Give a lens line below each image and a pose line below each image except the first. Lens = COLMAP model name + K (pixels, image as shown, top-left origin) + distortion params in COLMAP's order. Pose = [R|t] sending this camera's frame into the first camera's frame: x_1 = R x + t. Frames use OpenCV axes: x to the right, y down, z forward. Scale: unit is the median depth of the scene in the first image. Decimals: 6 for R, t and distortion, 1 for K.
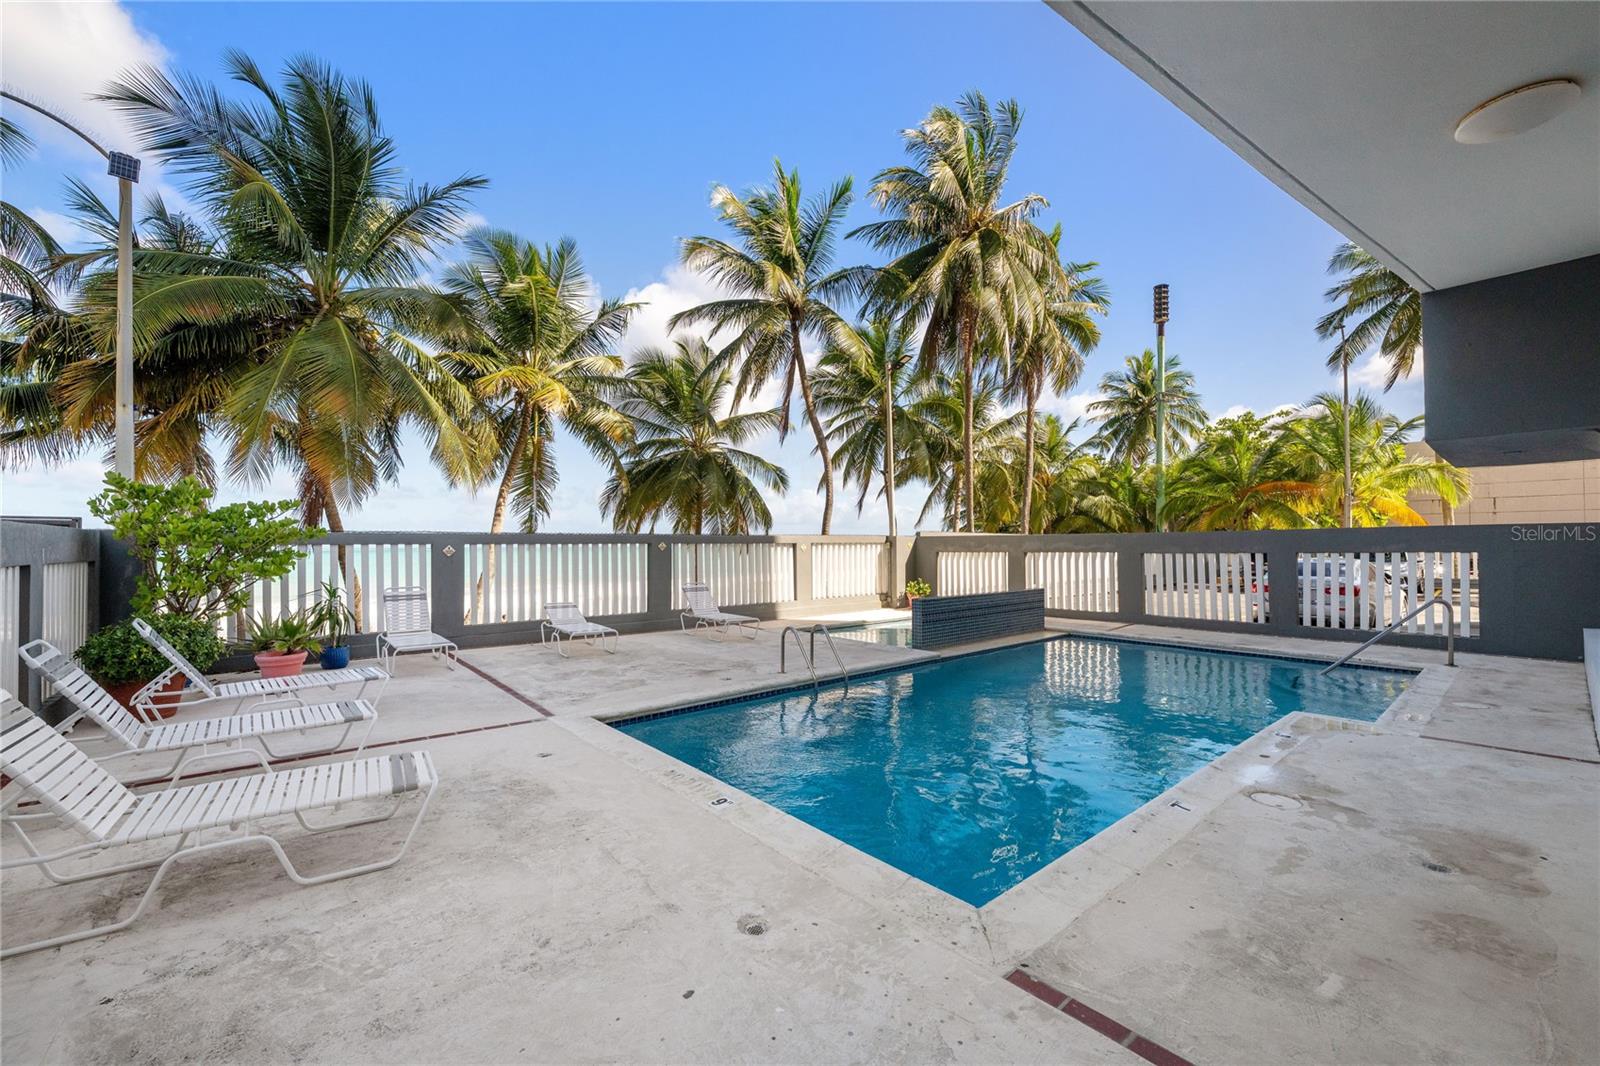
lens RADIAL K [[644.8, 0, 800.6], [0, 644.8, 533.3], [0, 0, 1]] dist [0.000052, 0.000040]
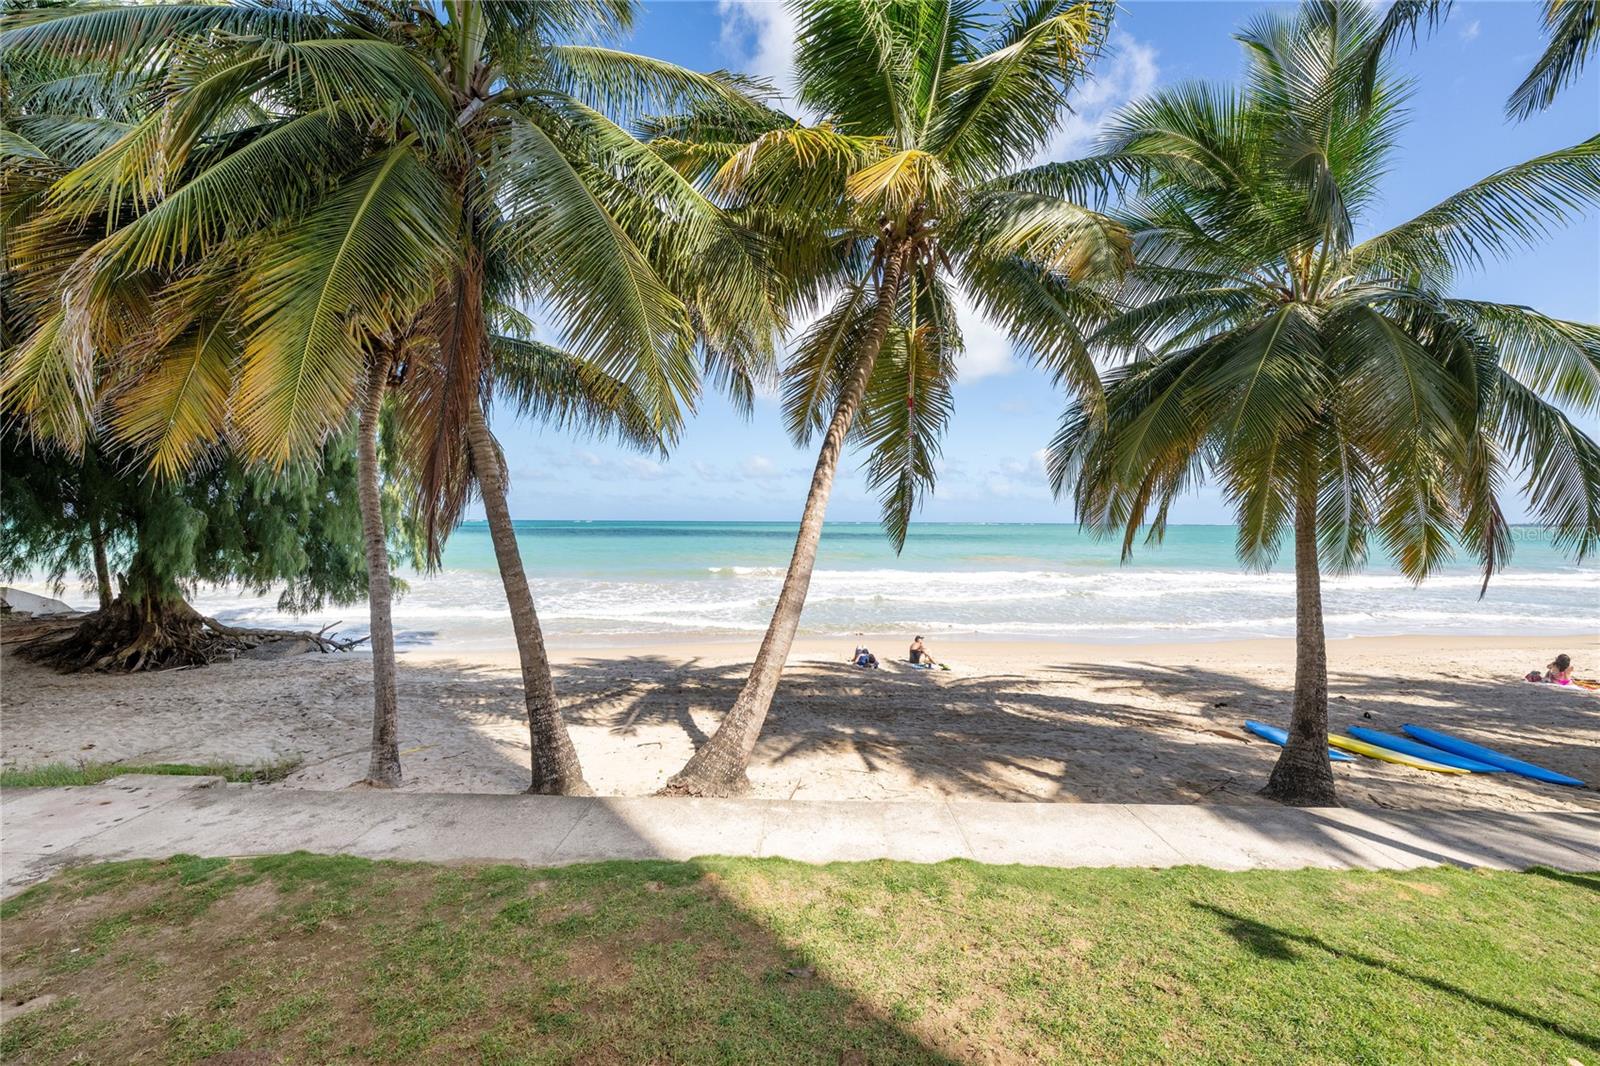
lens RADIAL K [[644.8, 0, 801.6], [0, 644.8, 521.8], [0, 0, 1]] dist [0.000052, 0.000040]
pose [[0.757370, 0.017040, -0.652763, -0.144650], [-0.002787, 0.999735, 0.022863, -0.011137], [0.652980, -0.015497, 0.757217, 0.555981]]
